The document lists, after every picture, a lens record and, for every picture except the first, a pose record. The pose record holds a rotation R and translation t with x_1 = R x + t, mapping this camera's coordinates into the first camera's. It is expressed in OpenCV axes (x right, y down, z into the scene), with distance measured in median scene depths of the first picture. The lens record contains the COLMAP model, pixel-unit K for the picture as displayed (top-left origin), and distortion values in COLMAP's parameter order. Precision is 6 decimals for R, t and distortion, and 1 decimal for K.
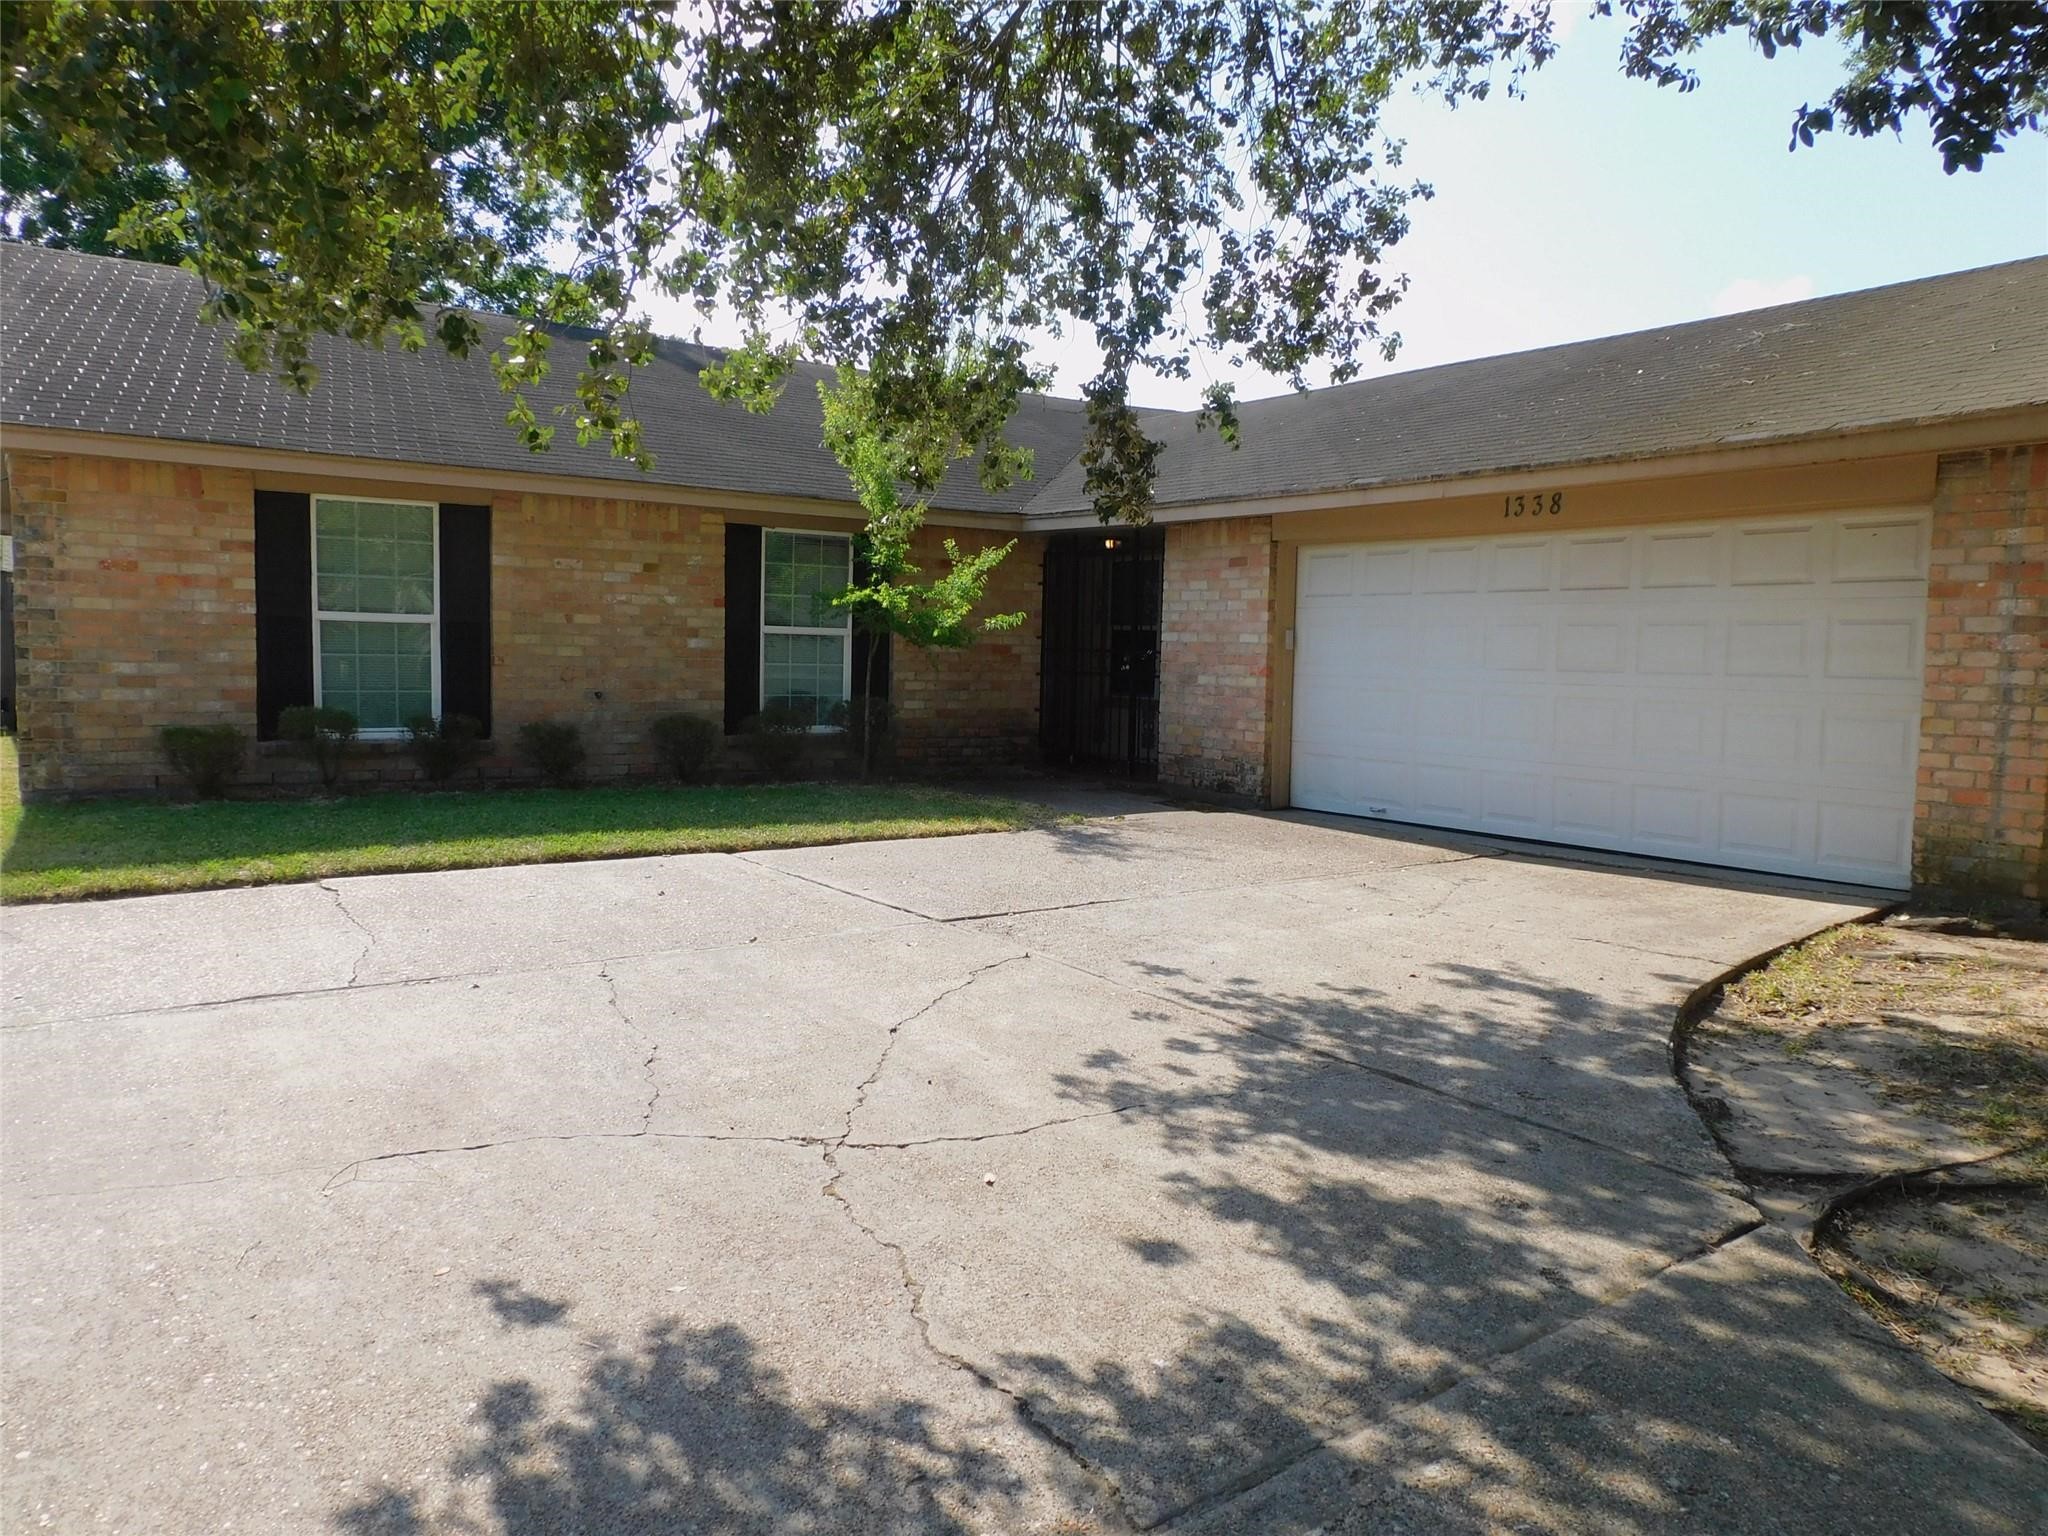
lens RADIAL K [[1479.4, 0, 1033.8], [0, 1479.4, 772.9], [0, 0, 1]] dist [-0.002556, -0.002988]
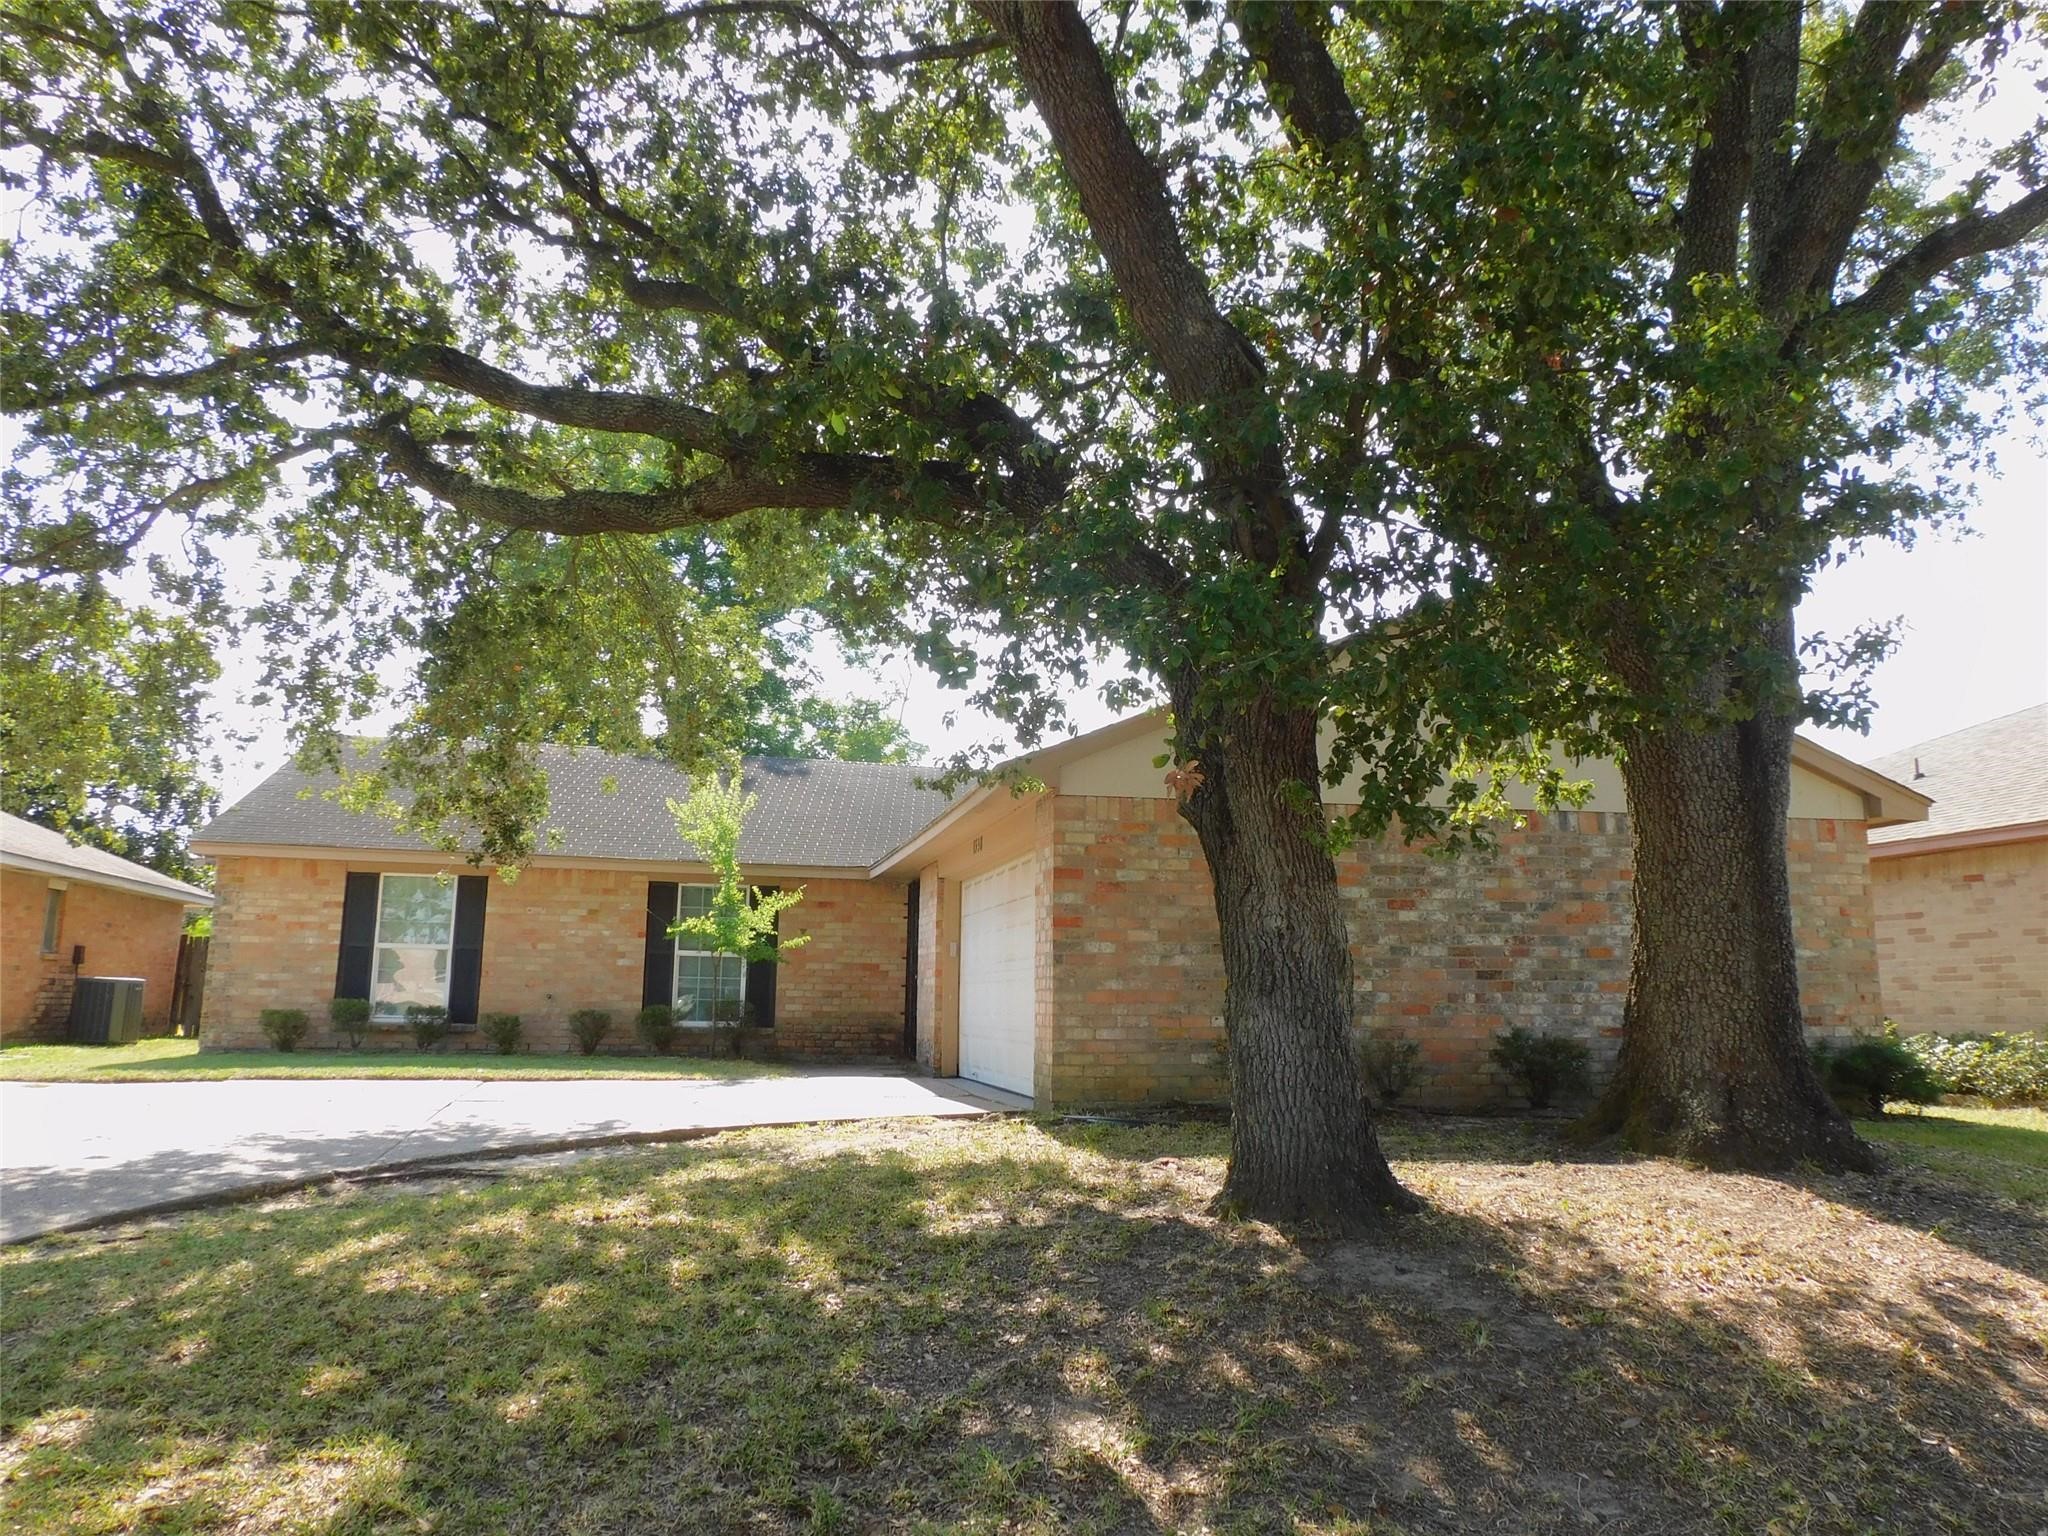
lens RADIAL K [[1479.4, 0, 1033.8], [0, 1479.4, 772.9], [0, 0, 1]] dist [-0.002556, -0.002988]
pose [[0.920155, -0.068136, -0.385581, 0.789097], [-0.027255, 0.971209, -0.236666, 0.072912], [0.390605, 0.228279, 0.891805, -0.221143]]
